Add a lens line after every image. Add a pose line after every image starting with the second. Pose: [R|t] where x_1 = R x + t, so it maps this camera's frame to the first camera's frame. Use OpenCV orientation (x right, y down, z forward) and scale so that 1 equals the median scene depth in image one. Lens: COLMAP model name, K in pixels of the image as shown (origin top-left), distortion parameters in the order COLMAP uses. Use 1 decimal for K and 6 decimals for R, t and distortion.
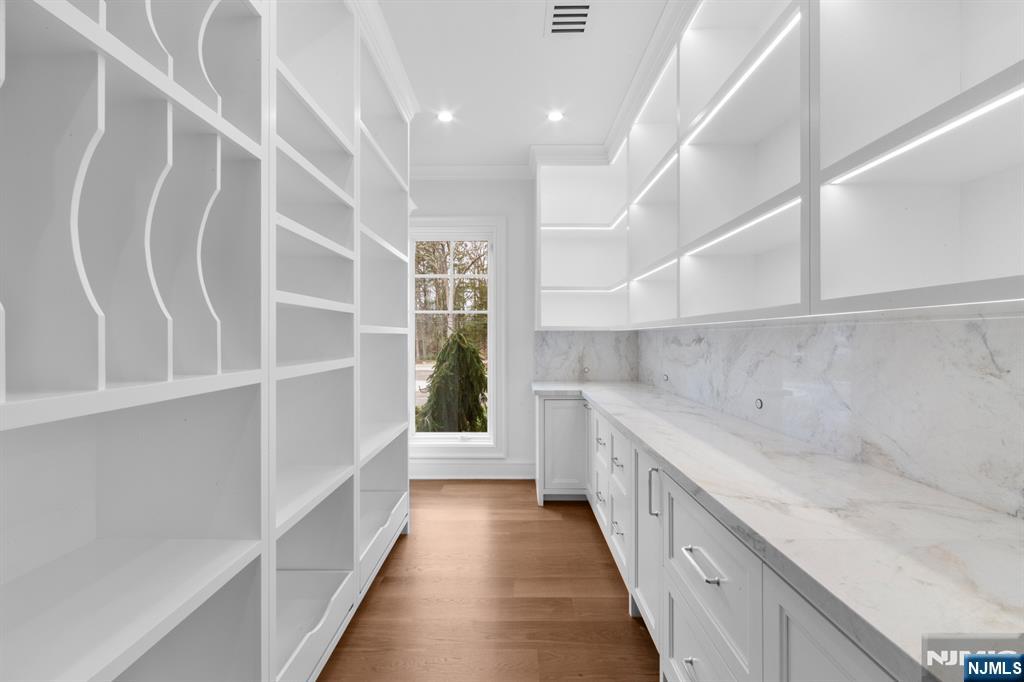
lens RADIAL K [[403.8, 0, 511.8], [0, 403.8, 337.2], [0, 0, 1]] dist [0.001170, -0.000842]
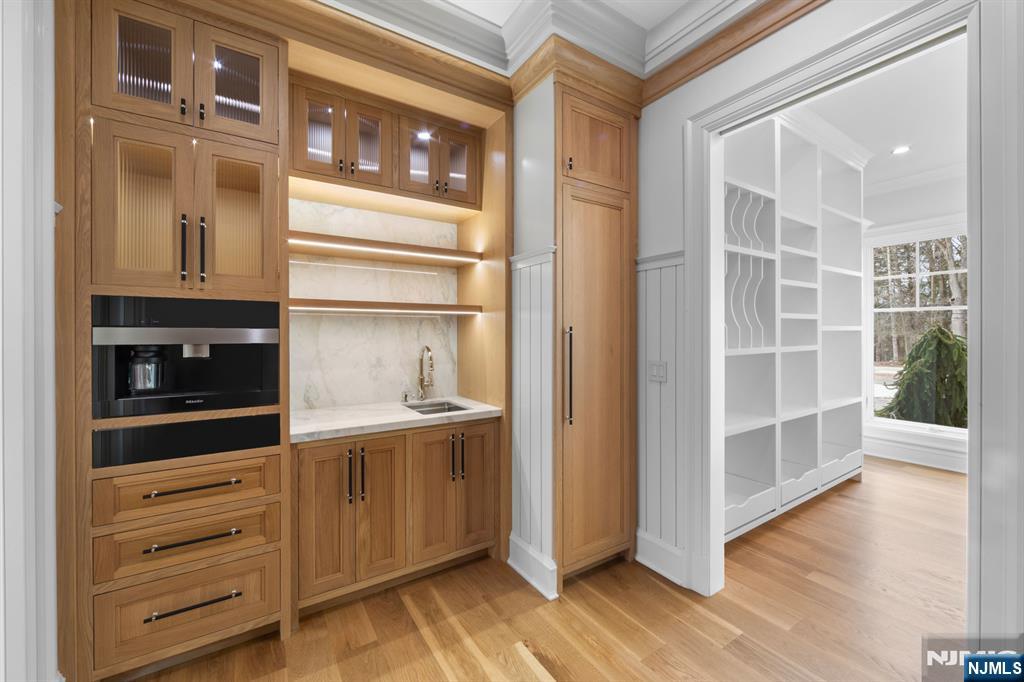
lens RADIAL K [[403.8, 0, 511.5], [0, 403.8, 333.0], [0, 0, 1]] dist [0.001170, -0.000842]
pose [[0.548104, -0.002019, -0.836407, 0.325182], [0.003284, 0.999995, -0.000262, -0.004225], [0.836403, -0.002603, 0.548108, -1.007314]]
